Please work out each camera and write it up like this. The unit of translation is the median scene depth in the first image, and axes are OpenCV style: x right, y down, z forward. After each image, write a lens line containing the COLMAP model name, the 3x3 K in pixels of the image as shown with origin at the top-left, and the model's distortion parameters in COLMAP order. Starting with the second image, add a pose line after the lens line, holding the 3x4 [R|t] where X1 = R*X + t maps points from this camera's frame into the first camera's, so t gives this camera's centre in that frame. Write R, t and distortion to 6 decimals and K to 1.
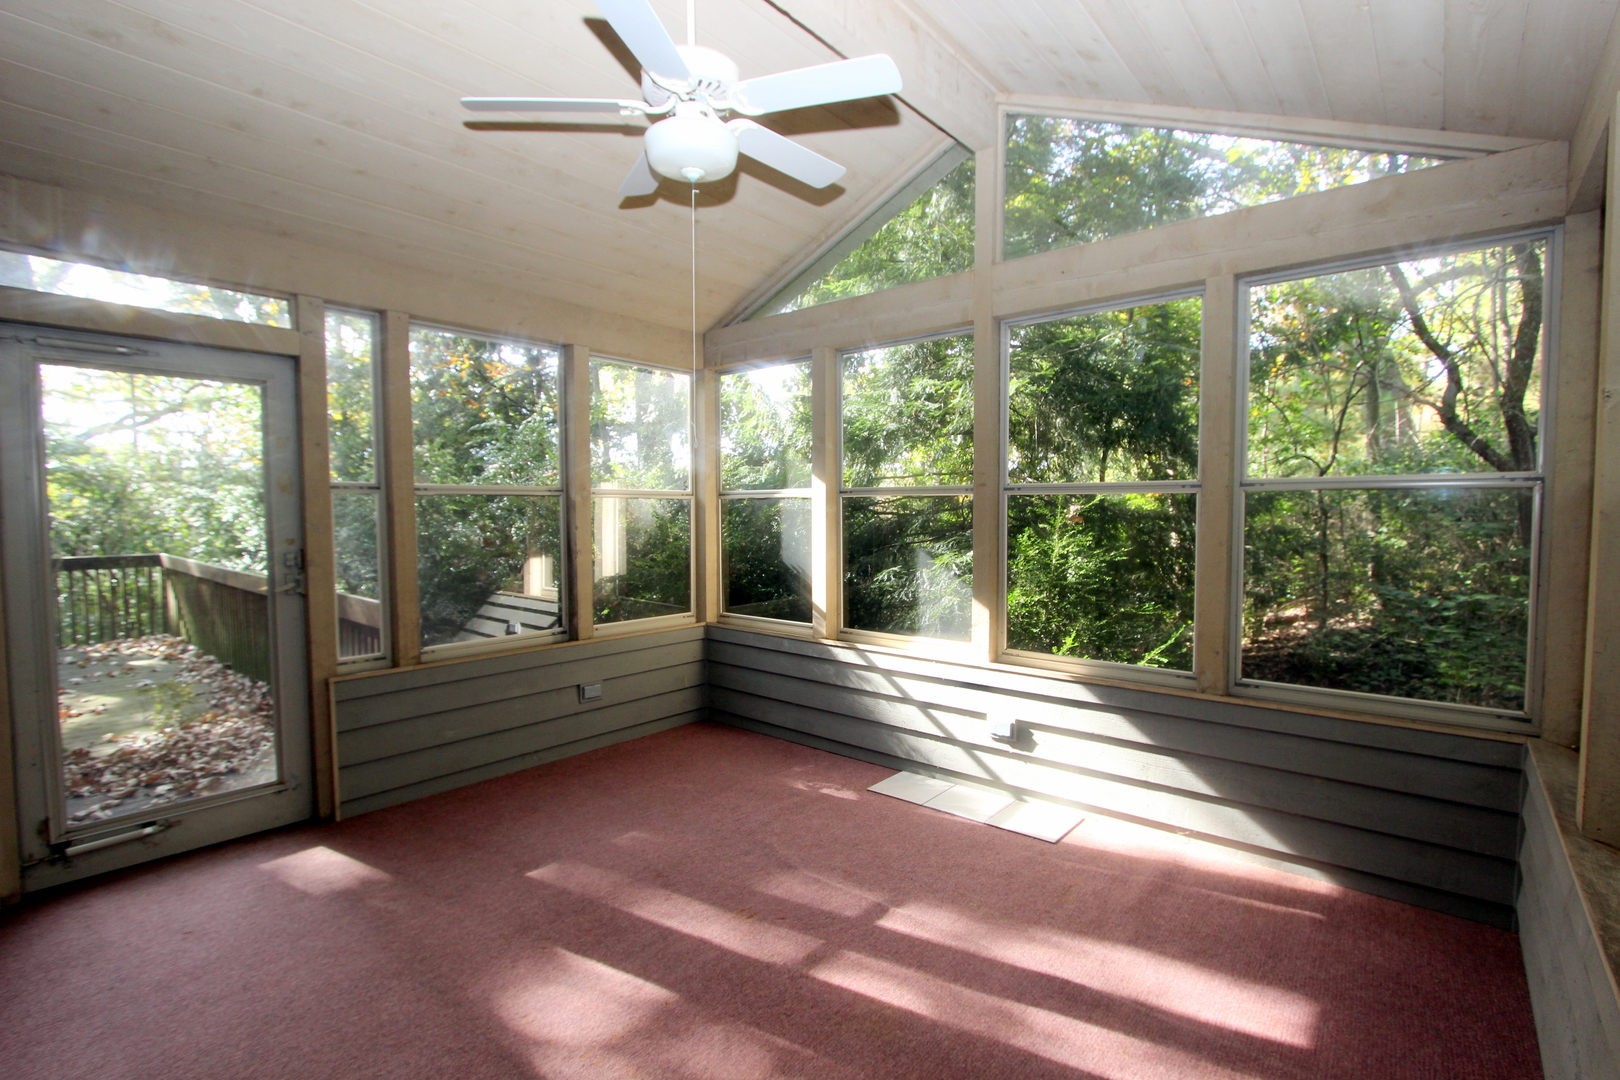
lens RADIAL K [[744.6, 0, 827.0], [0, 744.6, 546.0], [0, 0, 1]] dist [-0.019368, 0.000738]
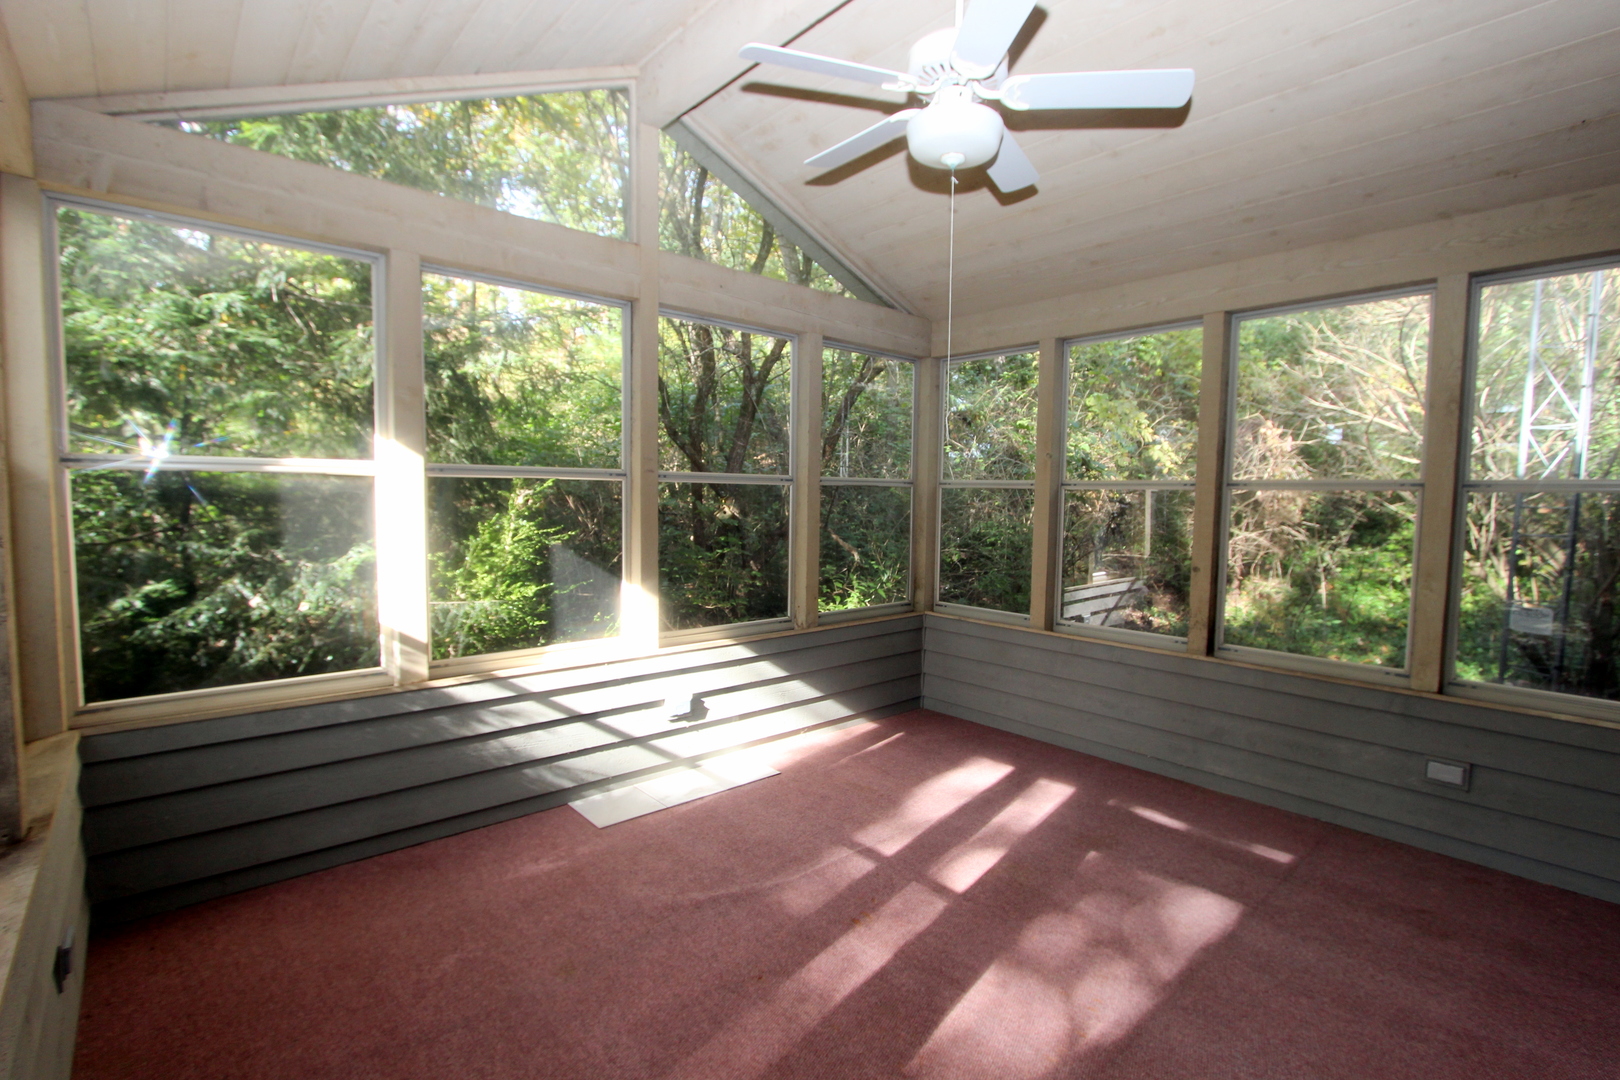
lens RADIAL K [[744.6, 0, 826.5], [0, 744.6, 543.7], [0, 0, 1]] dist [-0.019368, 0.000738]
pose [[0.145587, -0.063767, 0.987288, -0.779227], [0.029340, 0.997760, 0.060117, -0.042019], [-0.988910, 0.020215, 0.147132, 0.664711]]
